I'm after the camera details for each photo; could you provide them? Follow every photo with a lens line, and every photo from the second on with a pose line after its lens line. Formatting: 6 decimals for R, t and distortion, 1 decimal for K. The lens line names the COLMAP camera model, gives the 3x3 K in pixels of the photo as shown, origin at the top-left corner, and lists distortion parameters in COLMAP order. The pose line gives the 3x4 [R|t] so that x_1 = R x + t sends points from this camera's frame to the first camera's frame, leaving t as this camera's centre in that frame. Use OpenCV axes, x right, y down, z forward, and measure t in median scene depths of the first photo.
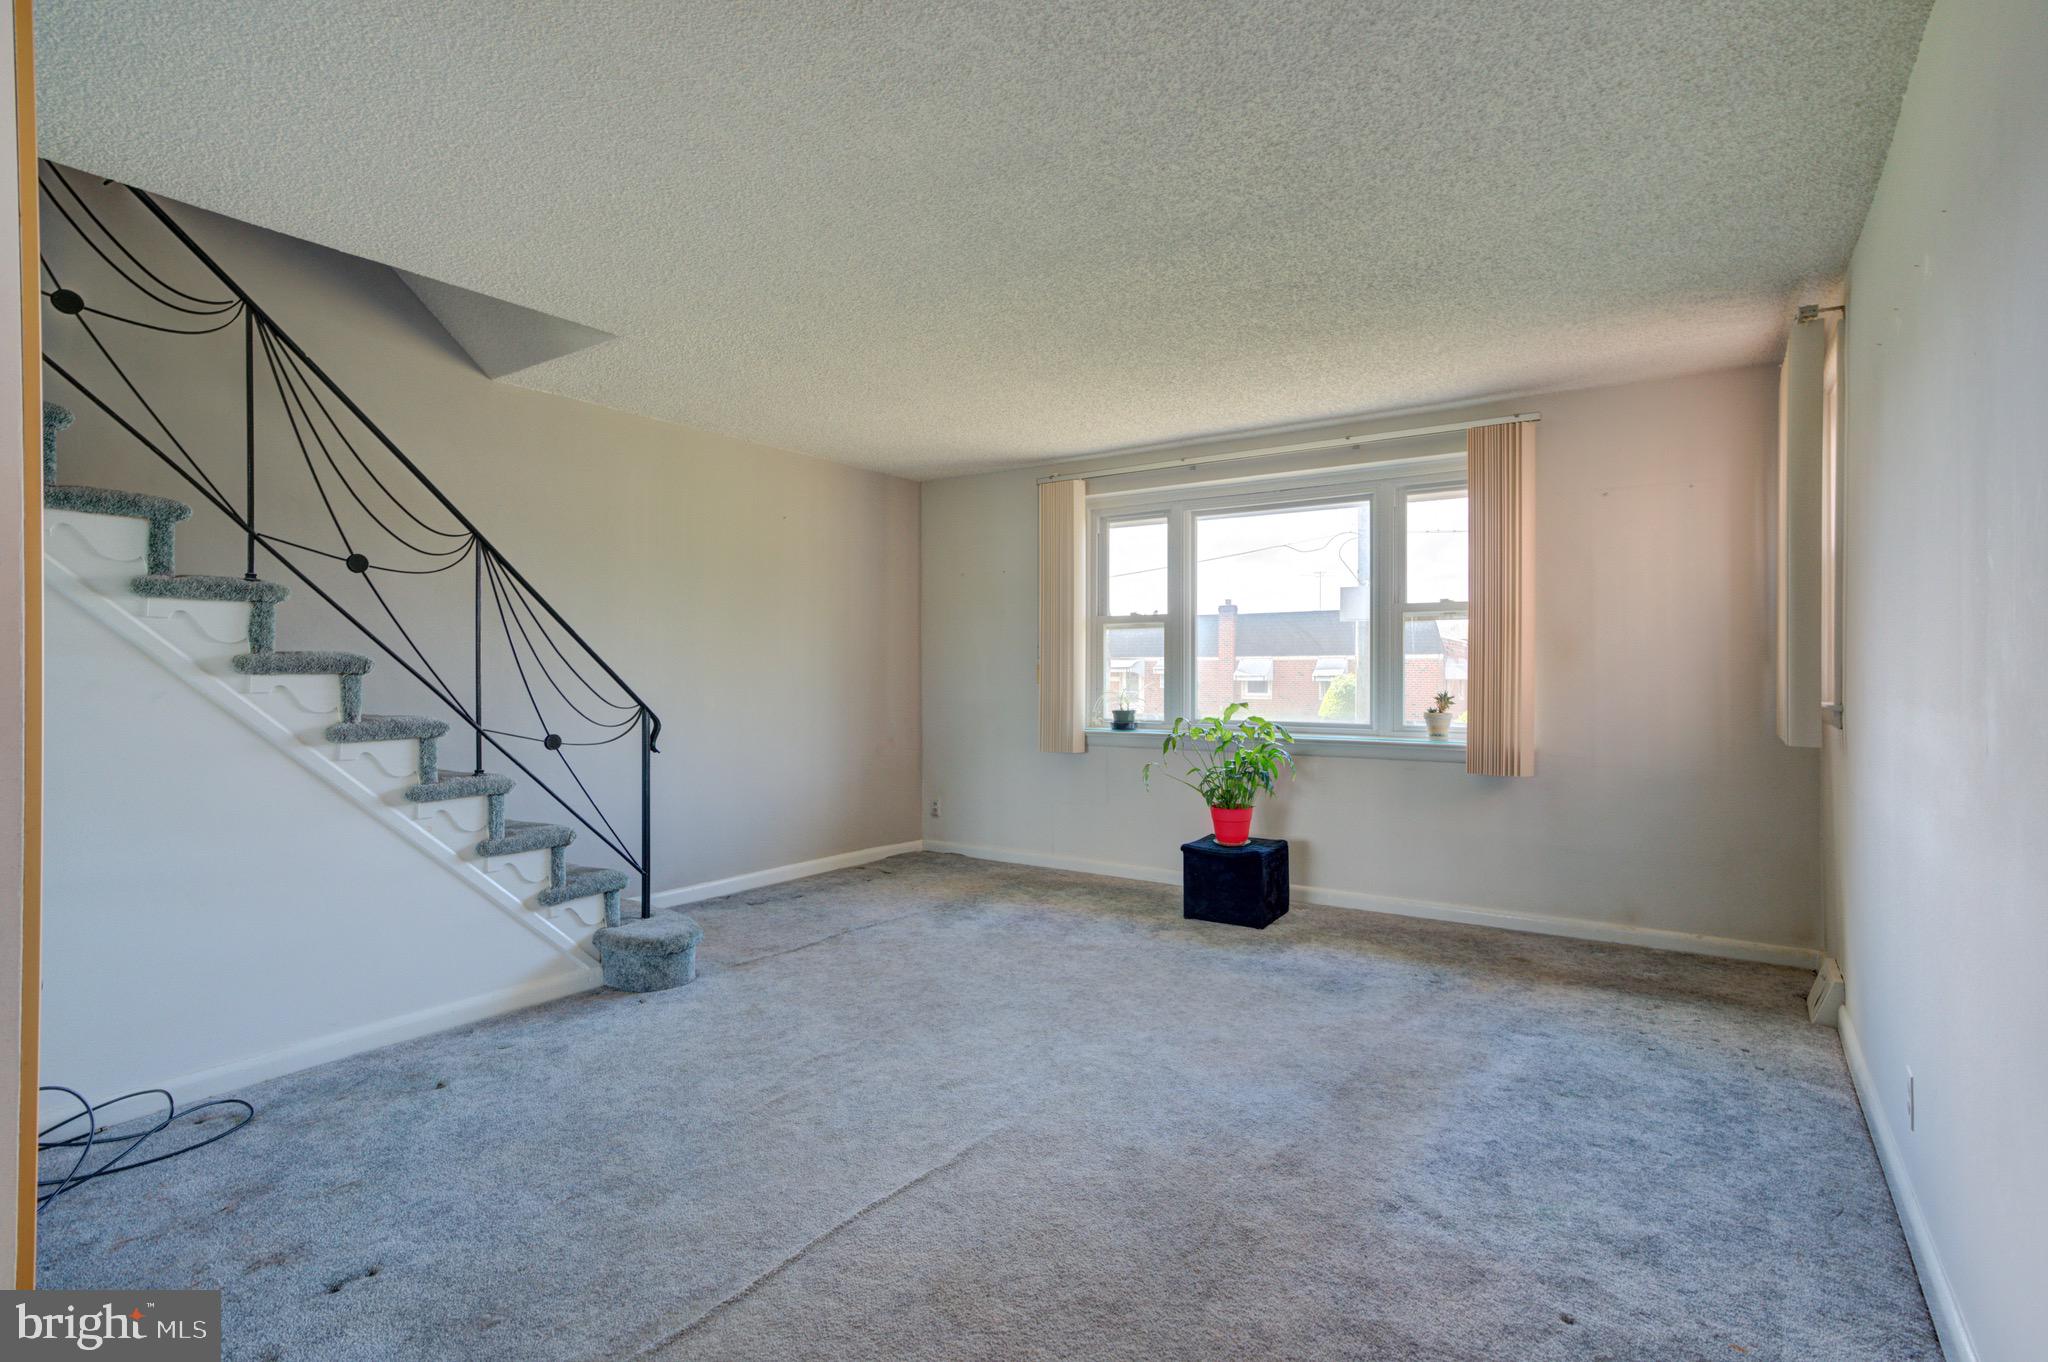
lens RADIAL K [[1004.2, 0, 1023.2], [0, 1004.2, 672.6], [0, 0, 1]] dist [0.013713, 0.000097]
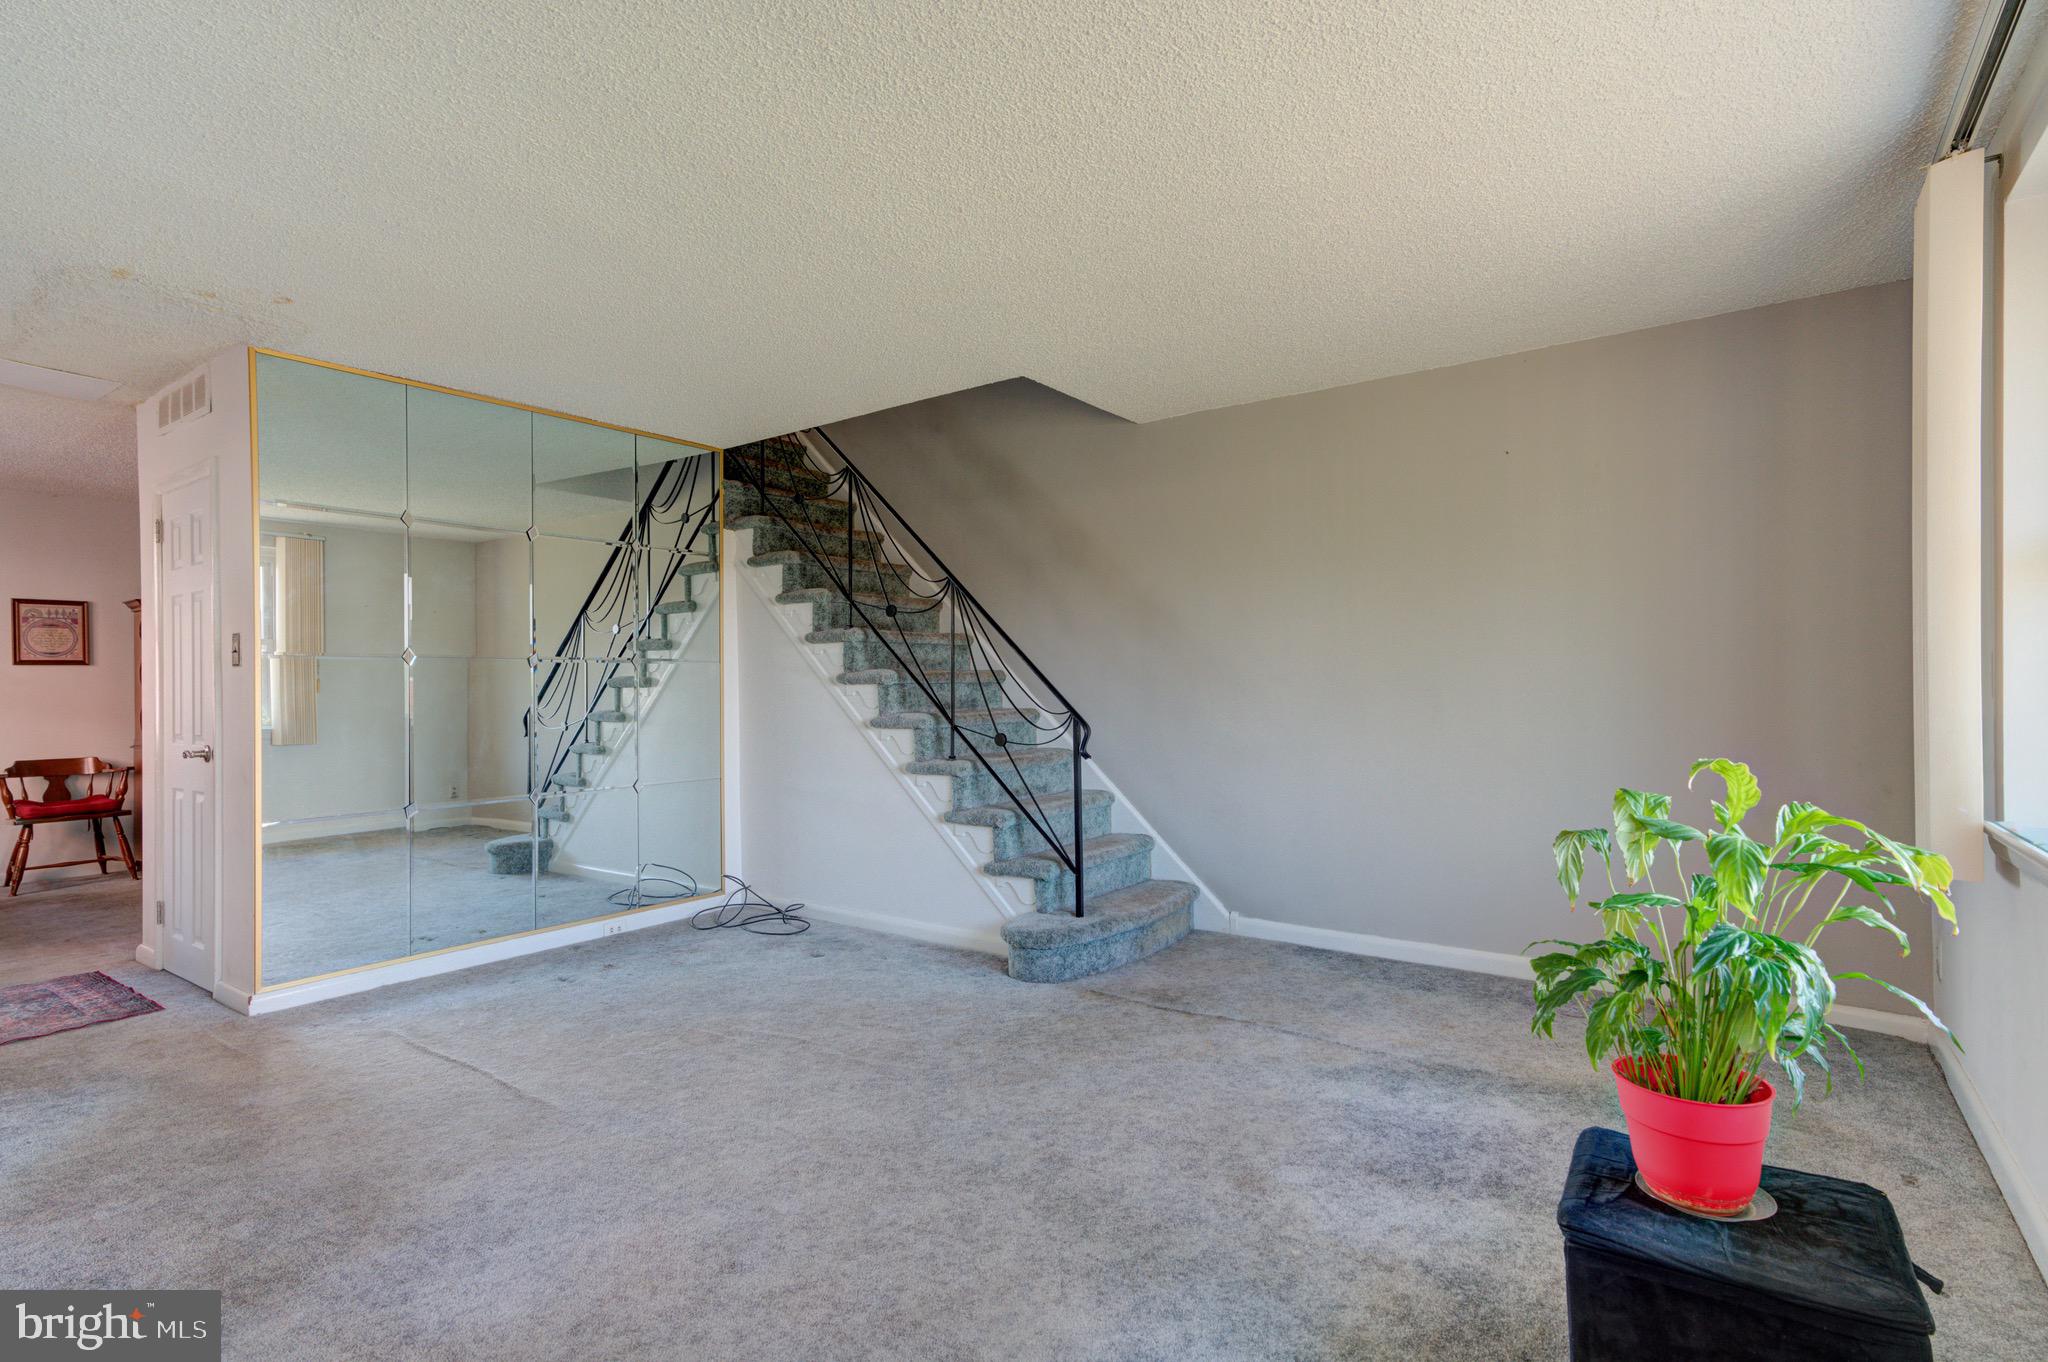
lens RADIAL K [[1004.6, 0, 1024.0], [0, 1004.6, 681.0], [0, 0, 1]] dist [0.048303, 0.000719]
pose [[-0.028135, -0.003306, -0.999599, 0.732436], [0.011076, 0.999932, -0.003619, 0.003396], [0.999543, -0.011173, -0.028096, 1.066910]]
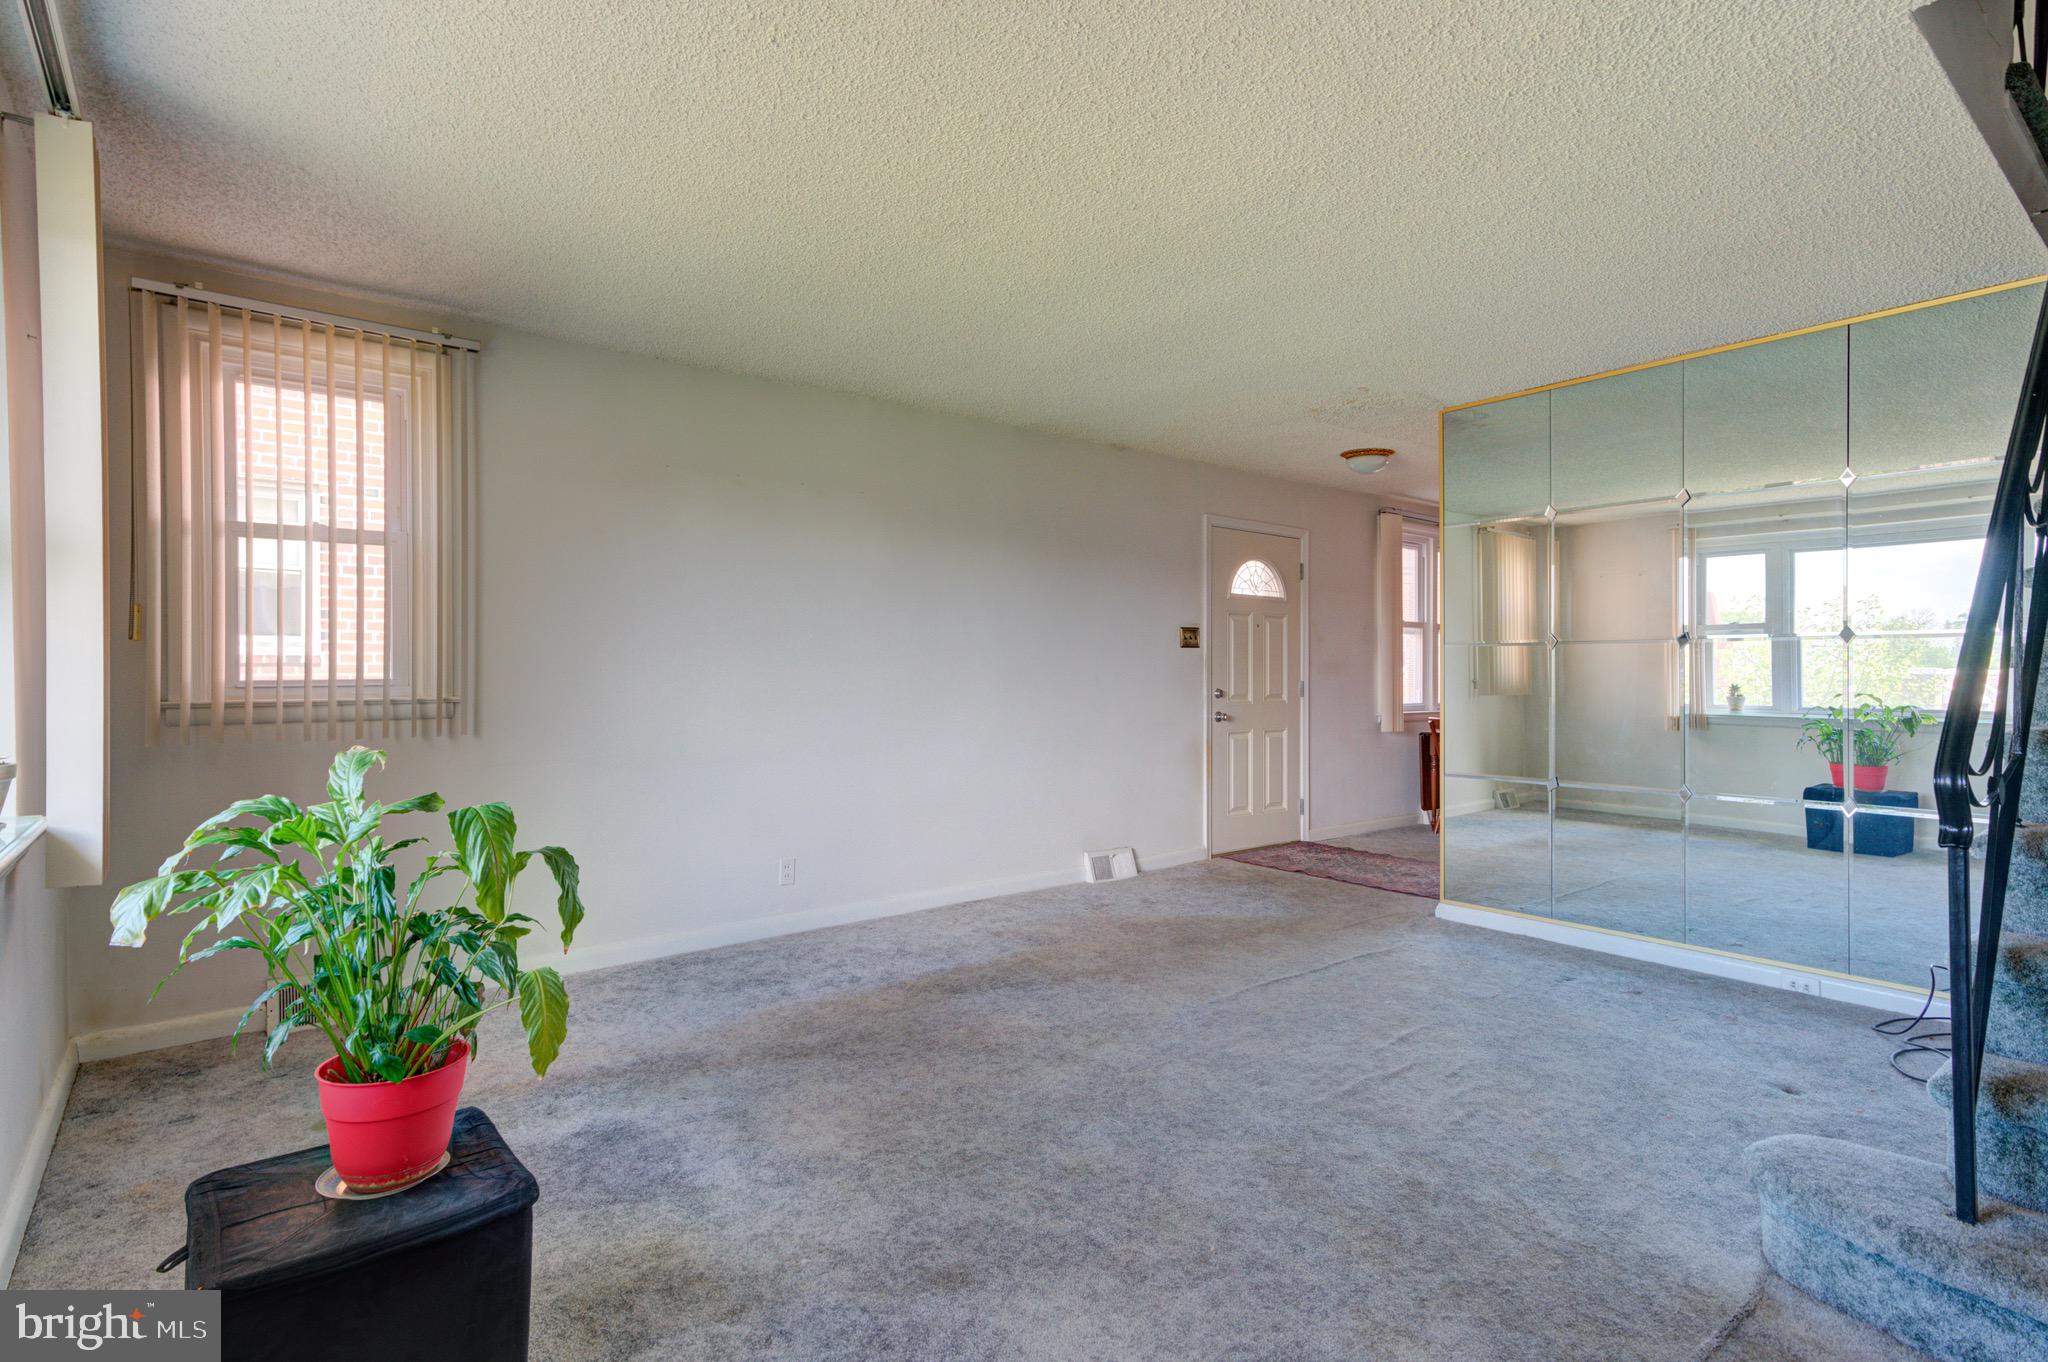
lens RADIAL K [[1004.2, 0, 1023.2], [0, 1004.2, 672.6], [0, 0, 1]] dist [0.013713, 0.000097]
pose [[-0.961197, -0.000979, 0.275862, -0.111338], [-0.002327, 0.999987, -0.004561, 0.007773], [-0.275854, -0.005026, -0.961187, 1.694162]]
